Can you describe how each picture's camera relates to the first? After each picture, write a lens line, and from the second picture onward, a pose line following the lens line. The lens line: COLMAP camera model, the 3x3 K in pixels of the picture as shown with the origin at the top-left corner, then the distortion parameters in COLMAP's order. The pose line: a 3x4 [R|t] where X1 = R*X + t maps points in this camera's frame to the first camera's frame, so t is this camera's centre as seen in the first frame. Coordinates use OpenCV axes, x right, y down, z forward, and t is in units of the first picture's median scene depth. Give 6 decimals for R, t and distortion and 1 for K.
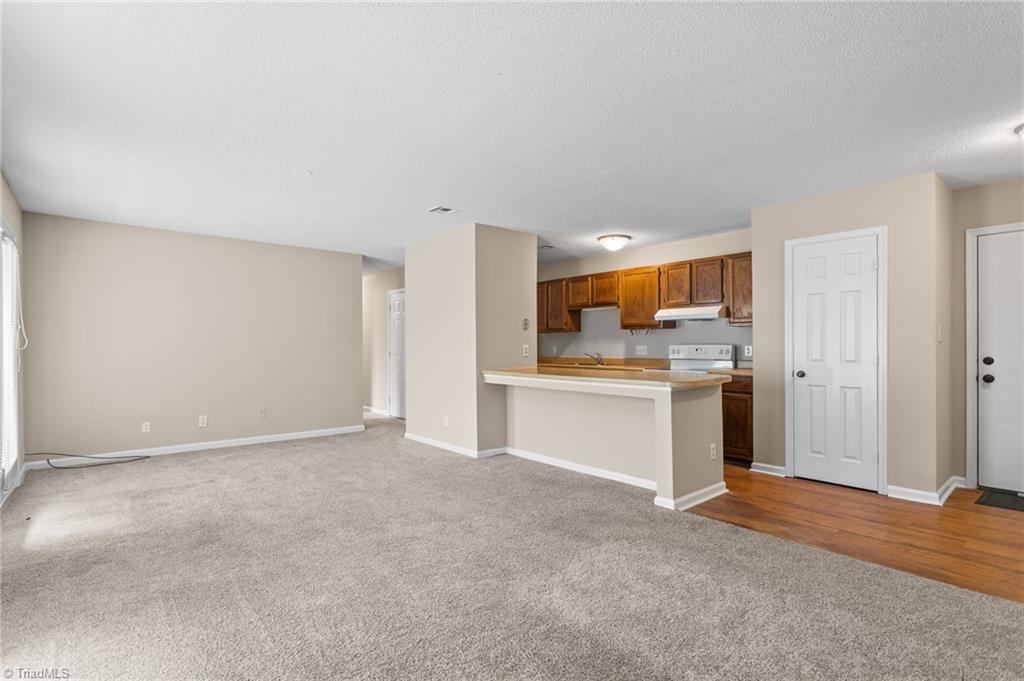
lens RADIAL K [[491.0, 0, 507.7], [0, 491.0, 346.7], [0, 0, 1]] dist [0.003435, 0.000490]
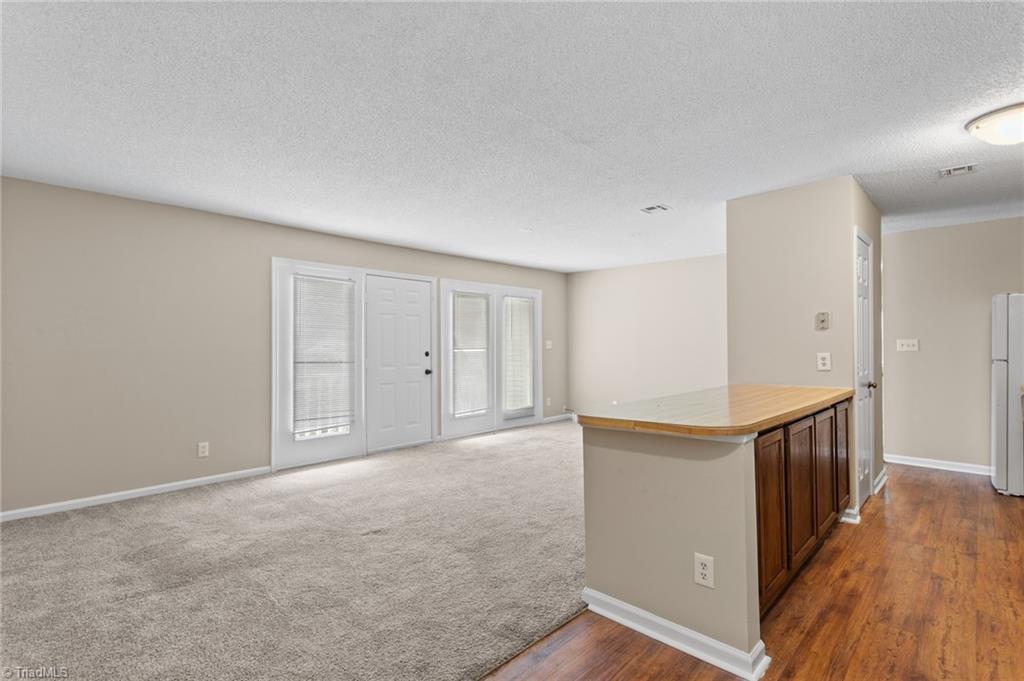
lens RADIAL K [[482.9, 0, 512.0], [0, 482.9, 340.5], [0, 0, 1]] dist [-0.002174, 0.000025]
pose [[0.101967, -0.007886, -0.994757, 0.637692], [0.001334, 0.999969, -0.007790, -0.015476], [0.994787, -0.000532, 0.101974, 0.531732]]
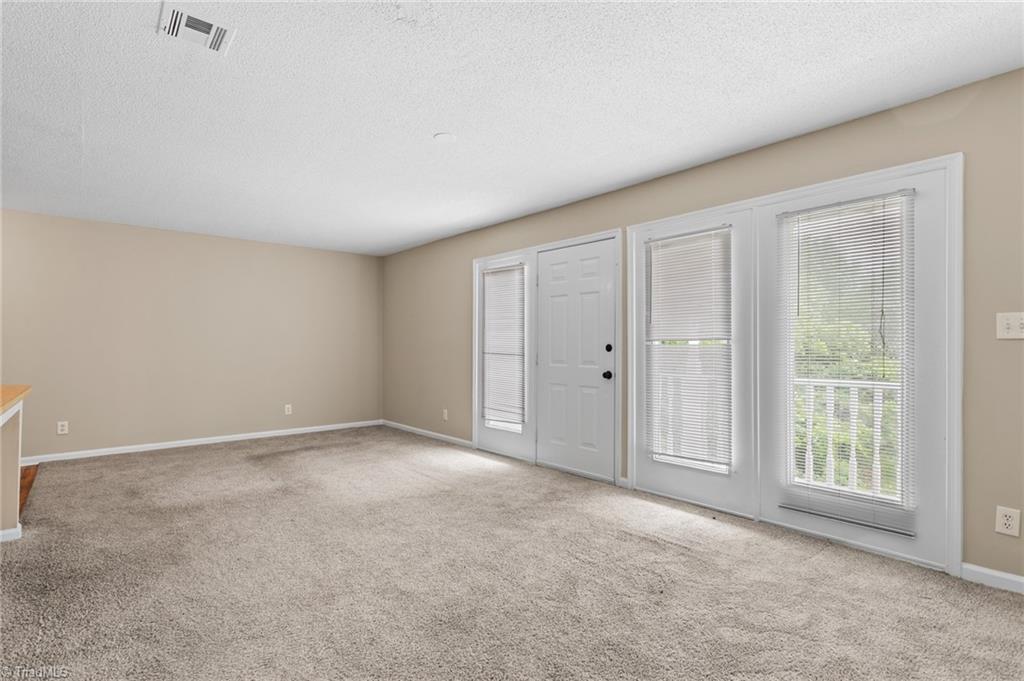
lens RADIAL K [[505.5, 0, 485.0], [0, 505.5, 347.0], [0, 0, 1]] dist [0.000213, 0.000226]
pose [[-0.999538, 0.008436, 0.029185, -0.326254], [0.008706, 0.999921, 0.009117, -0.003393], [-0.029105, 0.009367, -0.999532, 1.229505]]
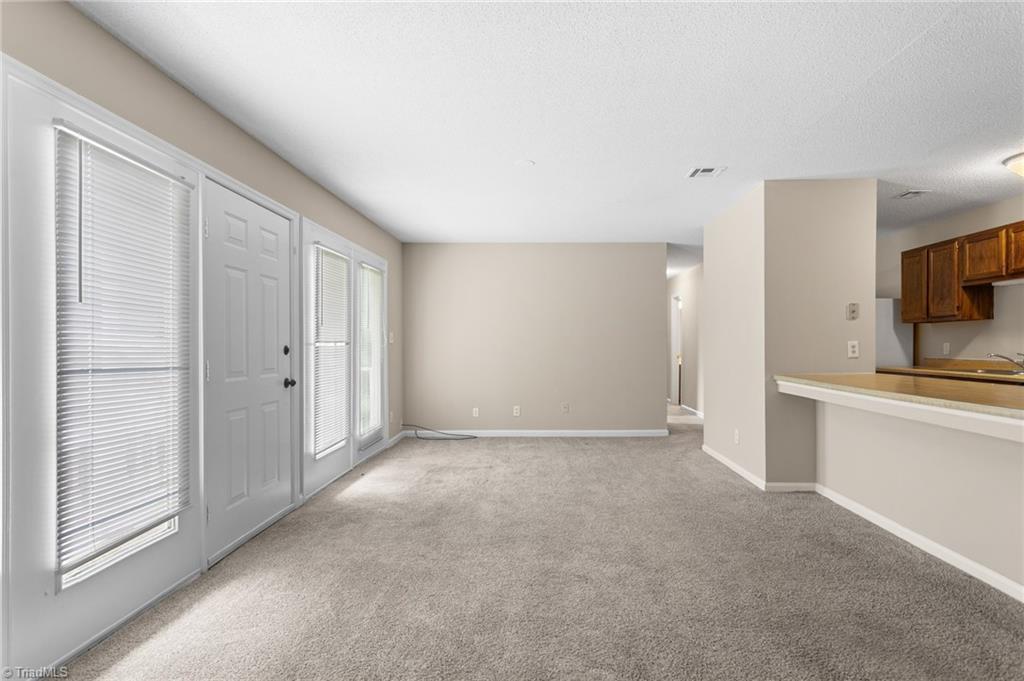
lens RADIAL K [[501.0, 0, 540.5], [0, 501.0, 347.7], [0, 0, 1]] dist [-0.000019, 0.000687]
pose [[0.760977, 0.003311, -0.648770, 0.162189], [0.002351, 0.999966, 0.007861, -0.000800], [0.648774, -0.007507, 0.760944, 0.176445]]
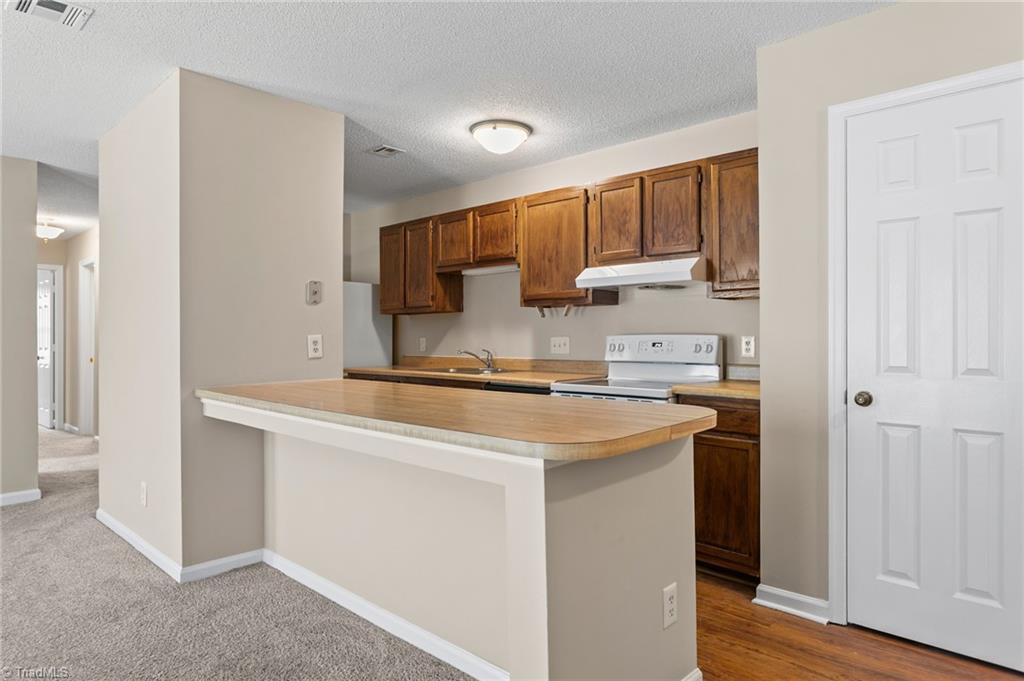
lens RADIAL K [[618.7, 0, 512.0], [0, 618.7, 340.5], [0, 0, 1]] dist [-0.000340, 0.000539]
pose [[0.994440, 0.000602, 0.105308, 0.169778], [-0.000800, 0.999998, 0.001839, 0.000982], [-0.105306, -0.001913, 0.994438, 0.369496]]
